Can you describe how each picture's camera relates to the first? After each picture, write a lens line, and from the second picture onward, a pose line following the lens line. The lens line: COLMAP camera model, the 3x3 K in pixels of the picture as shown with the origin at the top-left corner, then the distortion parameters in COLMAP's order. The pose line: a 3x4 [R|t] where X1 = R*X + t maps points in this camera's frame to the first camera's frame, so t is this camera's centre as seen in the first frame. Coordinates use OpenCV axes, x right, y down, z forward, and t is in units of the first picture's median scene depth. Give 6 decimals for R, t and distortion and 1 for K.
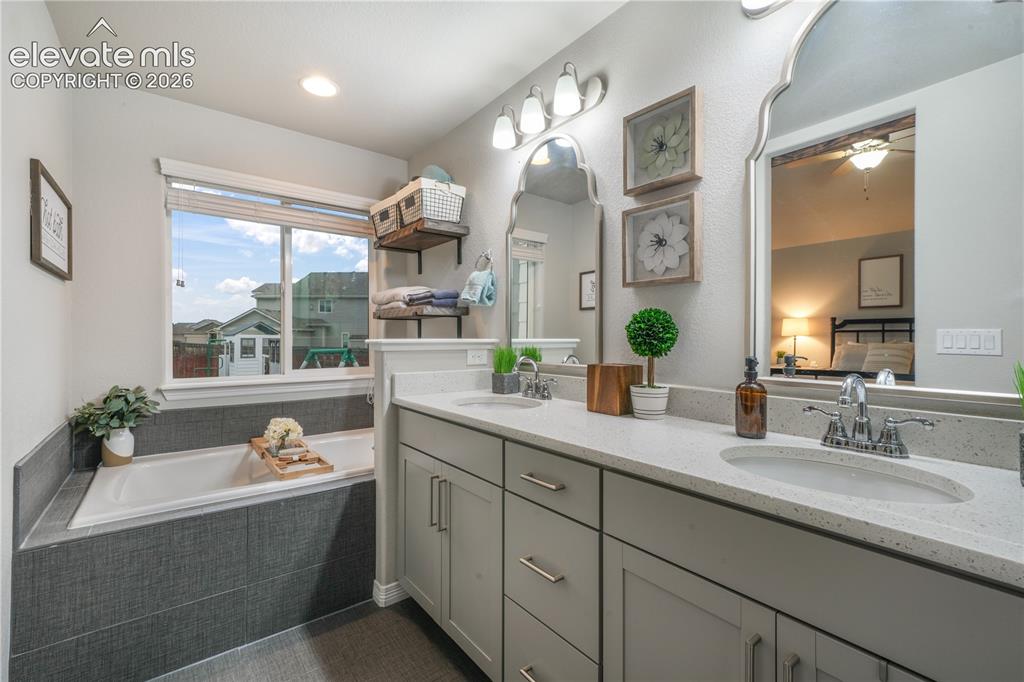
lens RADIAL K [[447.4, 0, 511.7], [0, 447.4, 343.2], [0, 0, 1]] dist [0.008351, 0.000068]
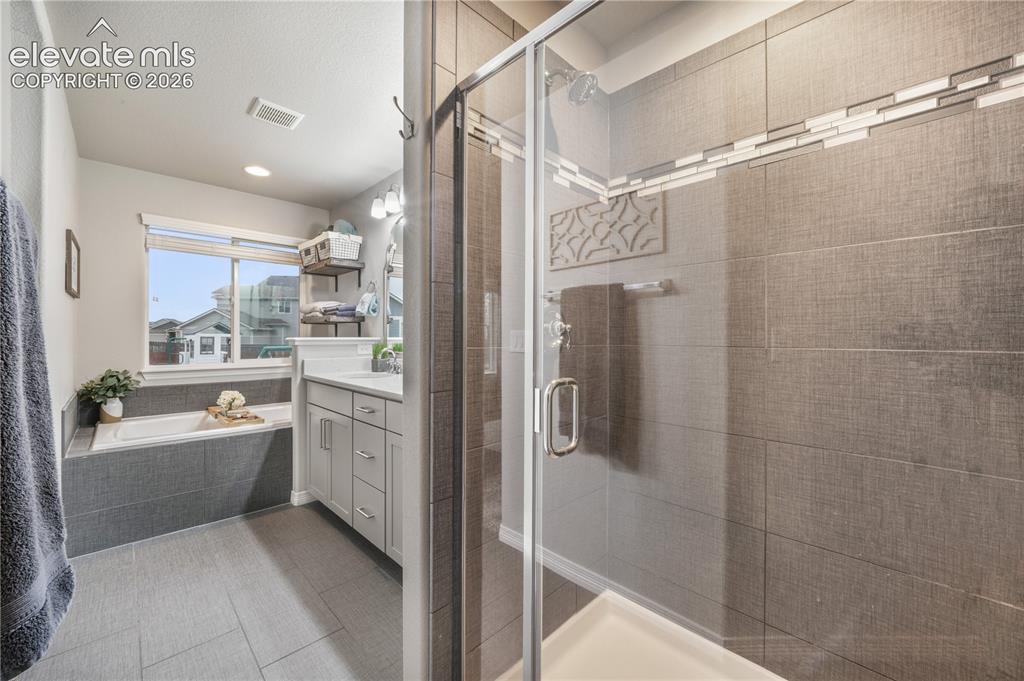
lens RADIAL K [[397.2, 0, 513.9], [0, 397.2, 340.2], [0, 0, 1]] dist [-0.011048, 0.000216]
pose [[0.991795, 0.000184, 0.127836, 0.230920], [0.000255, 0.999994, -0.003417, 0.003695], [-0.127836, 0.003422, 0.991789, -0.380614]]
